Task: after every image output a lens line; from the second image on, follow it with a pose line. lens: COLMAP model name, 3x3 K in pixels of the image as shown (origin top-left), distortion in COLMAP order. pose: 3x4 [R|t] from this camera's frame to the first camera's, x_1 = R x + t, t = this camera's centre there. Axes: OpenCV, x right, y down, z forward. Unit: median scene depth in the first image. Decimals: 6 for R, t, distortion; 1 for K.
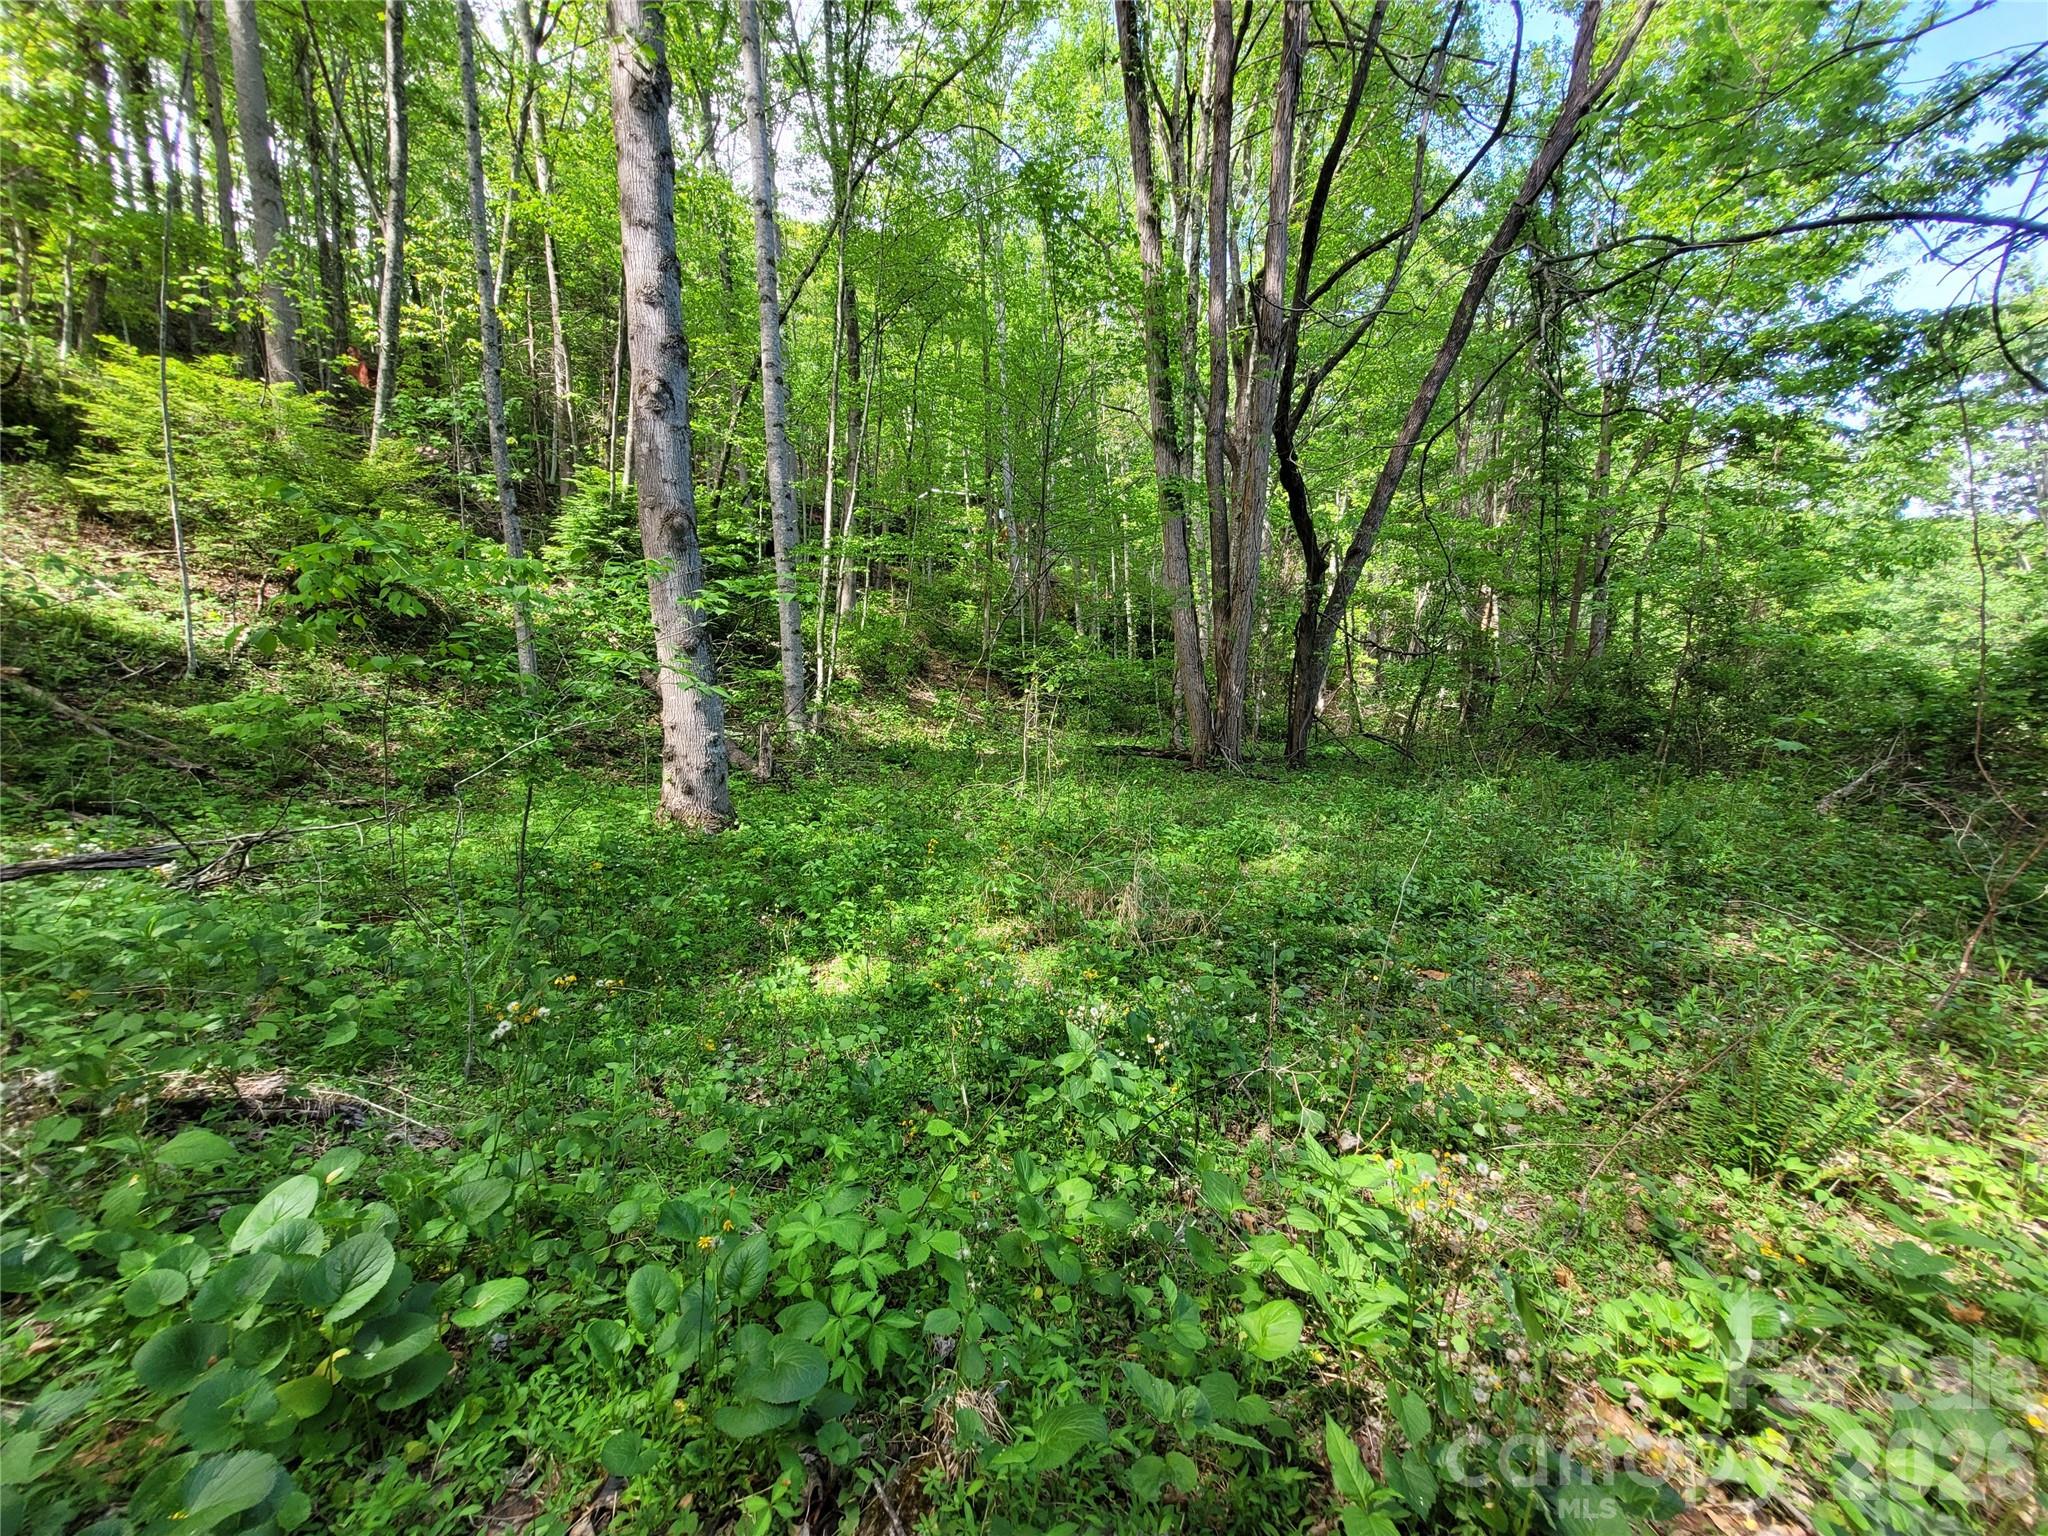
lens RADIAL K [[821.3, 0, 1032.4], [0, 821.3, 786.5], [0, 0, 1]] dist [-0.002065, 0.000415]
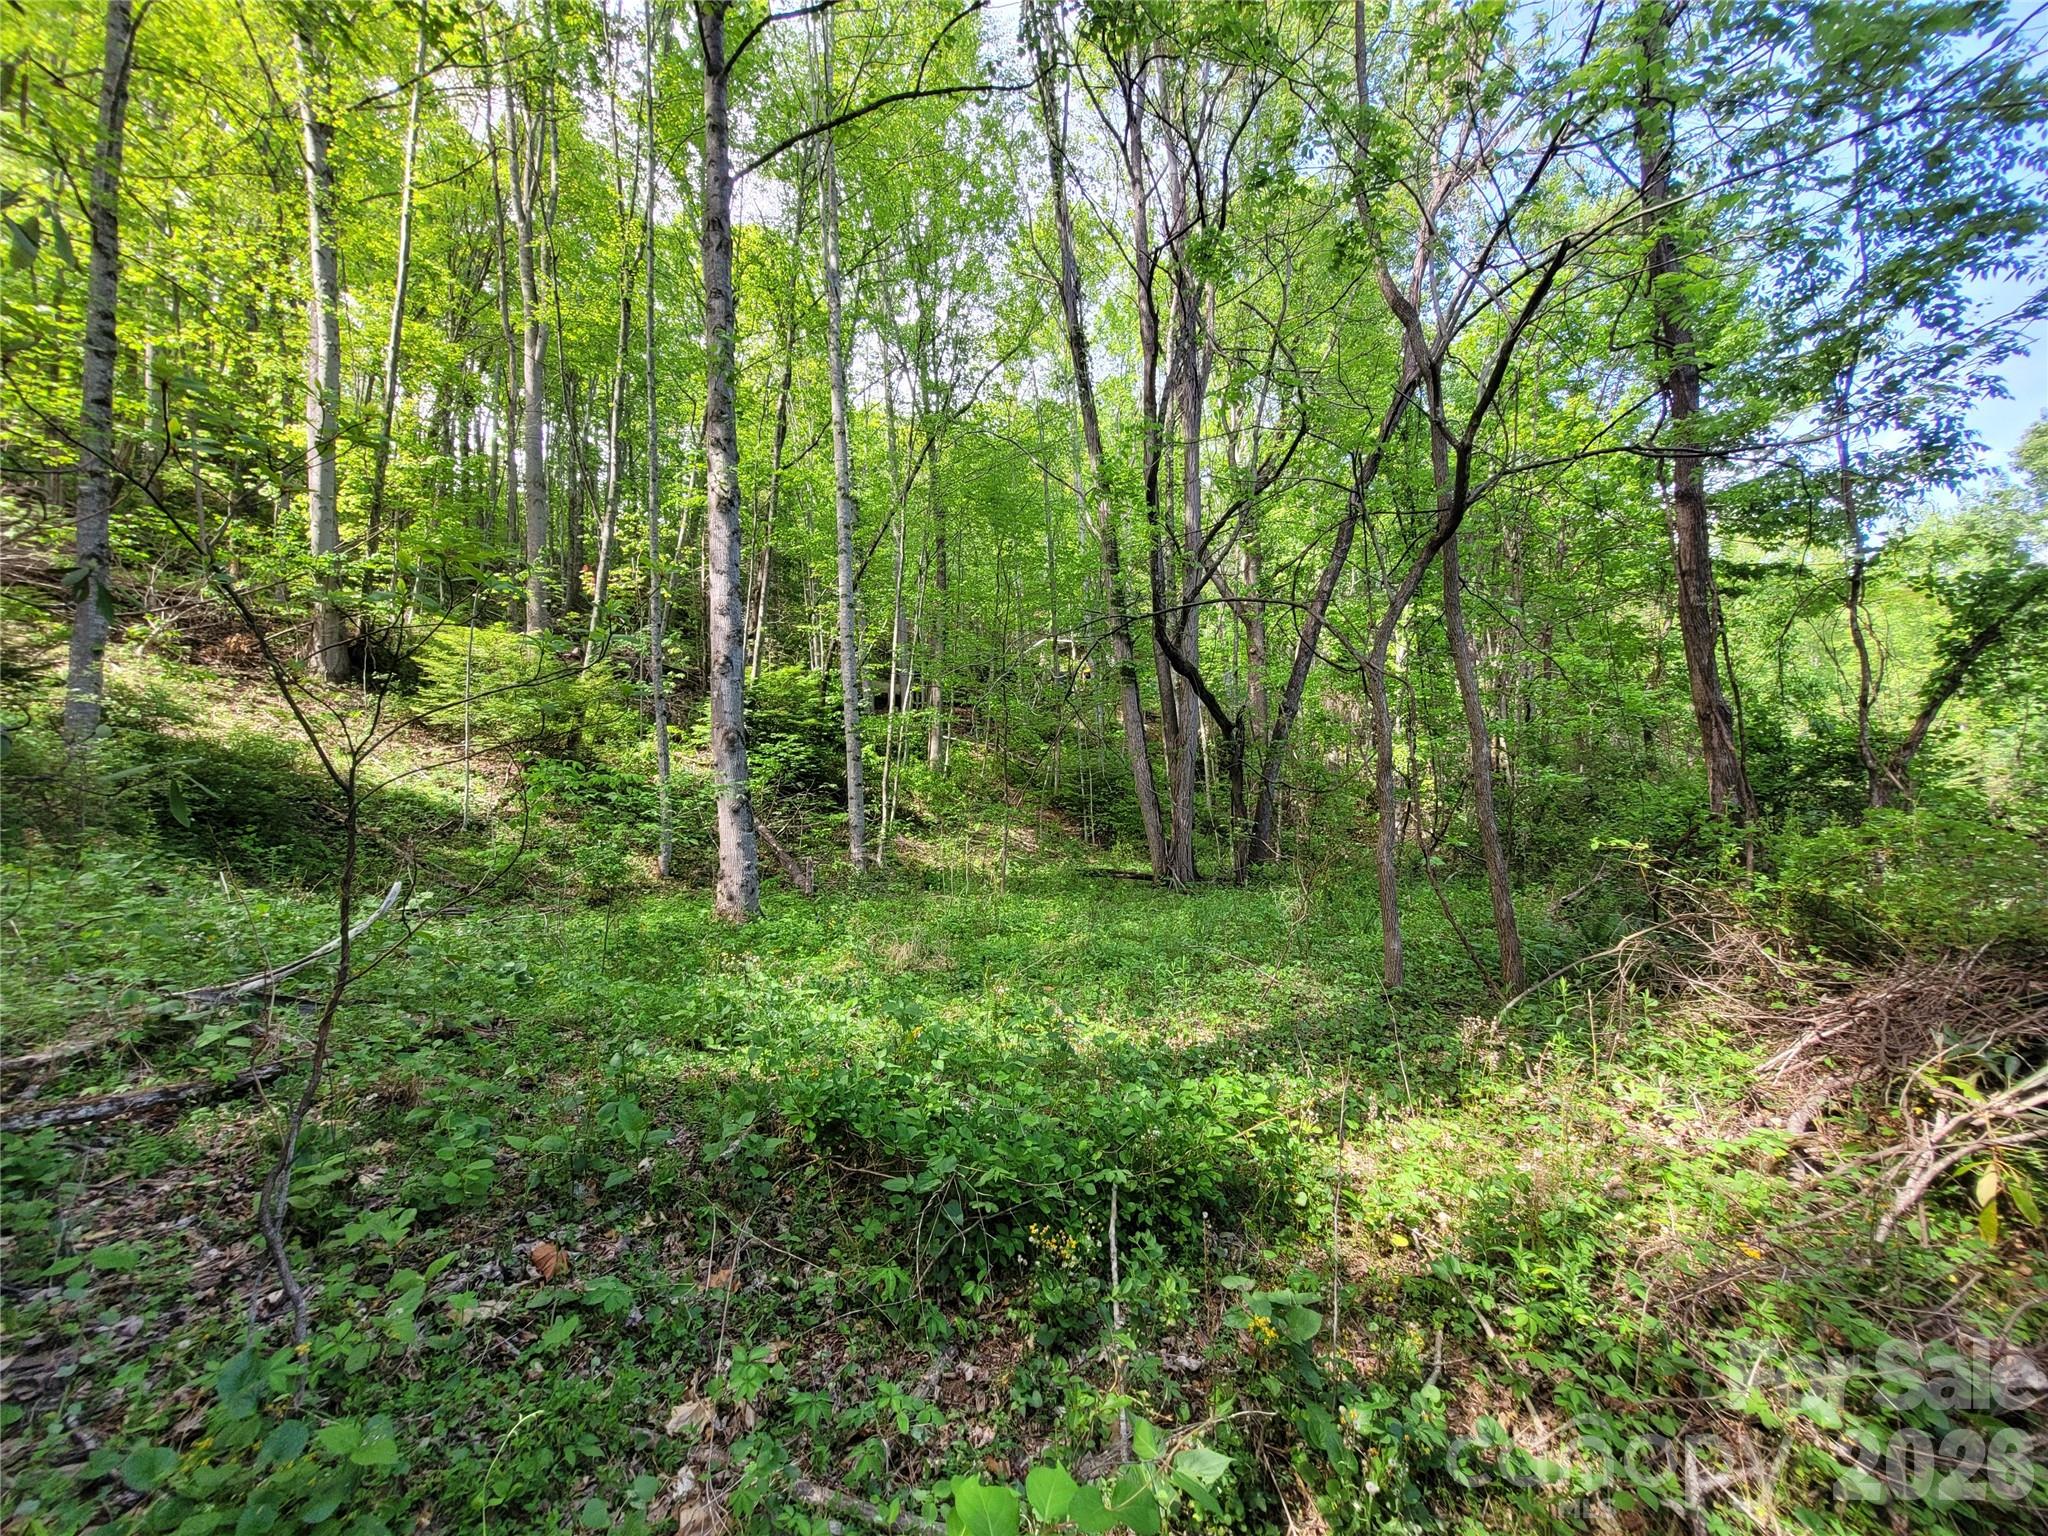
lens RADIAL K [[821.3, 0, 1020.2], [0, 821.3, 781.0], [0, 0, 1]] dist [-0.002065, 0.000415]
pose [[0.982850, -0.029444, -0.182039, 0.261339], [-0.000170, 0.987025, -0.160564, 0.021959], [0.184405, 0.157842, 0.970093, -0.291296]]
